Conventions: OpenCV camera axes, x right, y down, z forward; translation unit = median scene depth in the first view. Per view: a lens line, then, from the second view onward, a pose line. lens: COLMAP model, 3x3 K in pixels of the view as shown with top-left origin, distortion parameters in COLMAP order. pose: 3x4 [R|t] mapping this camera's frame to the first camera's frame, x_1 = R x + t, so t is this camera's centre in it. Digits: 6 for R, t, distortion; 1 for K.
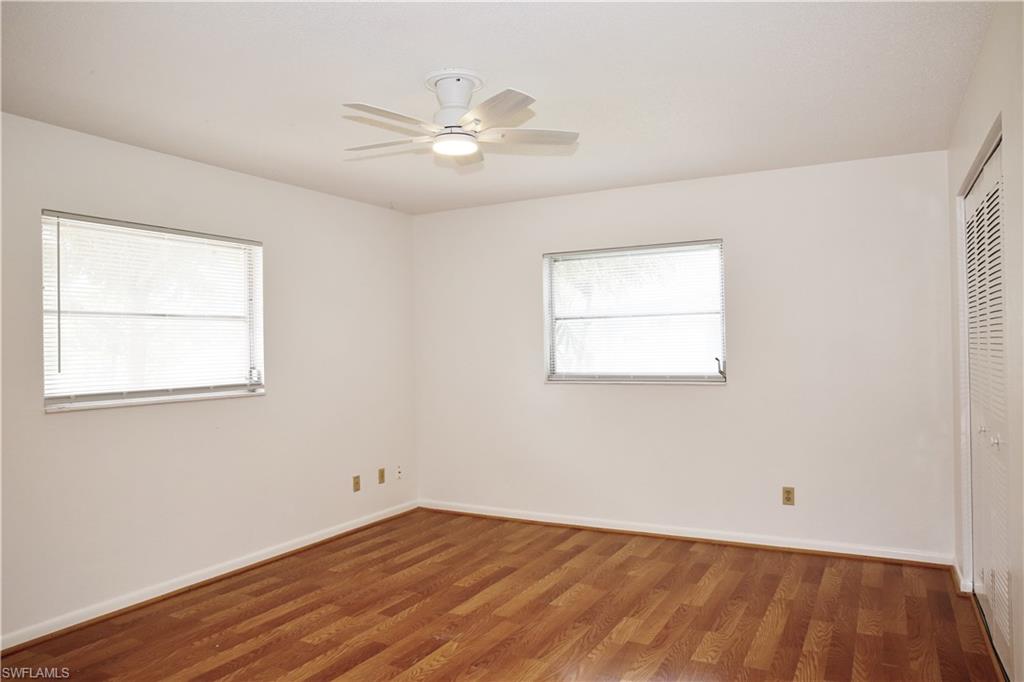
lens RADIAL K [[702.0, 0, 512.0], [0, 702.0, 341.0], [0, 0, 1]] dist [-0.106051, 0.076762]
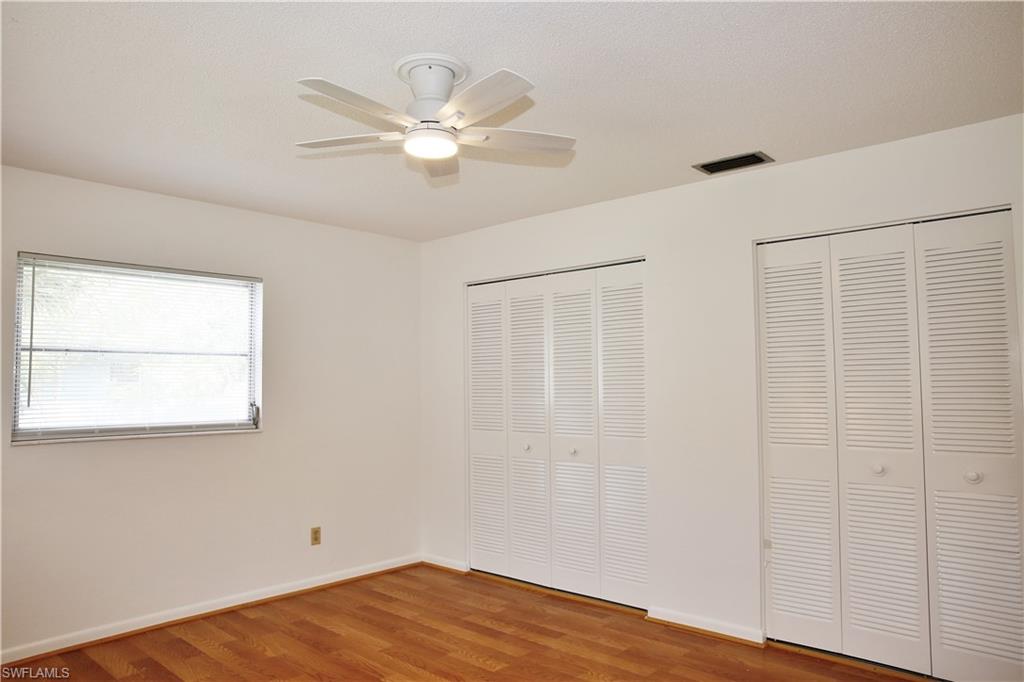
lens RADIAL K [[702.0, 0, 512.0], [0, 702.0, 341.0], [0, 0, 1]] dist [-0.106051, 0.076762]
pose [[0.237556, 0.073122, 0.968618, -0.556705], [0.003280, 0.997097, -0.076077, 0.013893], [-0.971368, 0.021250, 0.236626, 0.466387]]
